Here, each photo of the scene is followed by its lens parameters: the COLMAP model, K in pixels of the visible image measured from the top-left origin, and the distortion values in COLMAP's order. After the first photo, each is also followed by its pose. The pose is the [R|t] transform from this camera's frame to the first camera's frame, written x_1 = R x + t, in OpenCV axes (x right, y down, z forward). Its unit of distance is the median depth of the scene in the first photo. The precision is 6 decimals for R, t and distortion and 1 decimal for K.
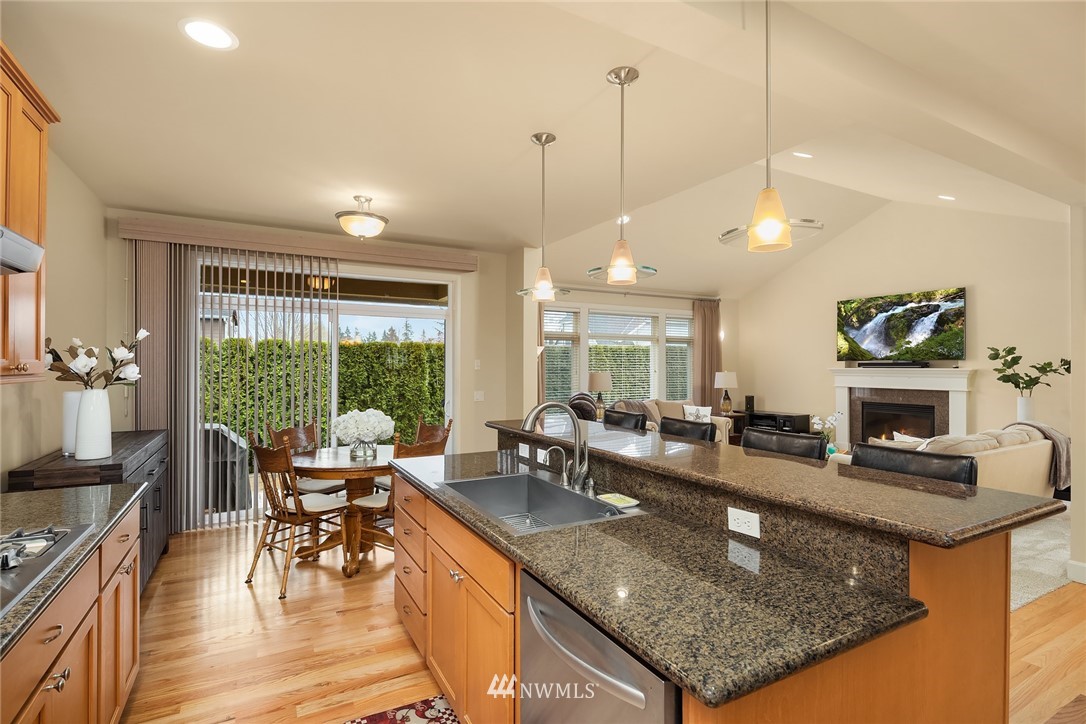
lens RADIAL K [[527.0, 0, 543.0], [0, 527.0, 362.0], [0, 0, 1]] dist [0.002682, -0.001086]
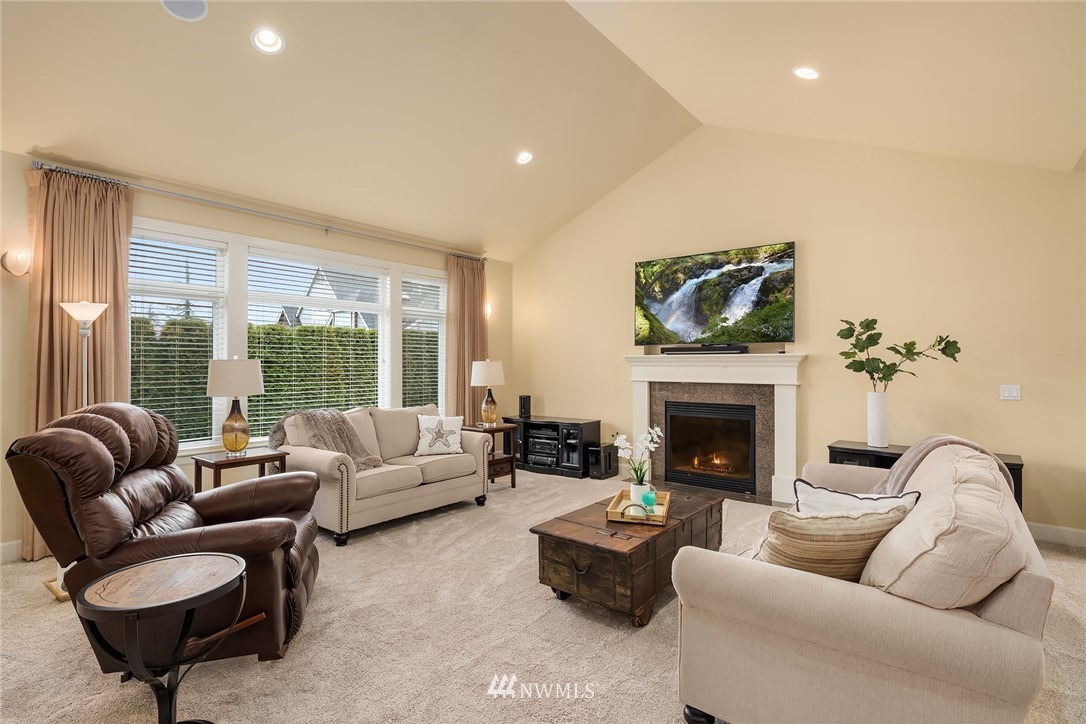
lens RADIAL K [[520.8, 0, 544.0], [0, 520.8, 364.9], [0, 0, 1]] dist [-0.000898, -0.000584]
pose [[0.928242, -0.001001, 0.371976, 0.194294], [-0.001642, 0.999976, 0.006788, 0.021174], [-0.371974, -0.006911, 0.928218, 0.423900]]
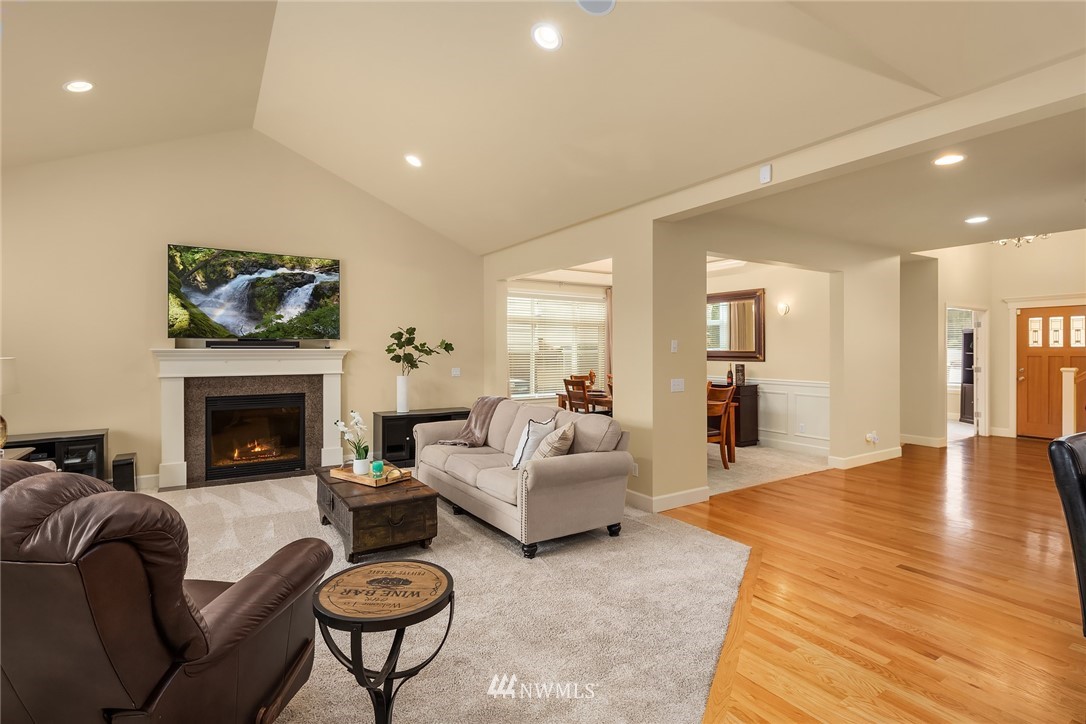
lens RADIAL K [[521.4, 0, 543.0], [0, 521.4, 342.6], [0, 0, 1]] dist [0.001376, -0.001639]
pose [[-0.063948, 0.012394, 0.997876, -0.118463], [-0.005700, 0.999902, -0.012784, 0.010078], [-0.997937, -0.006505, -0.063871, 0.646540]]
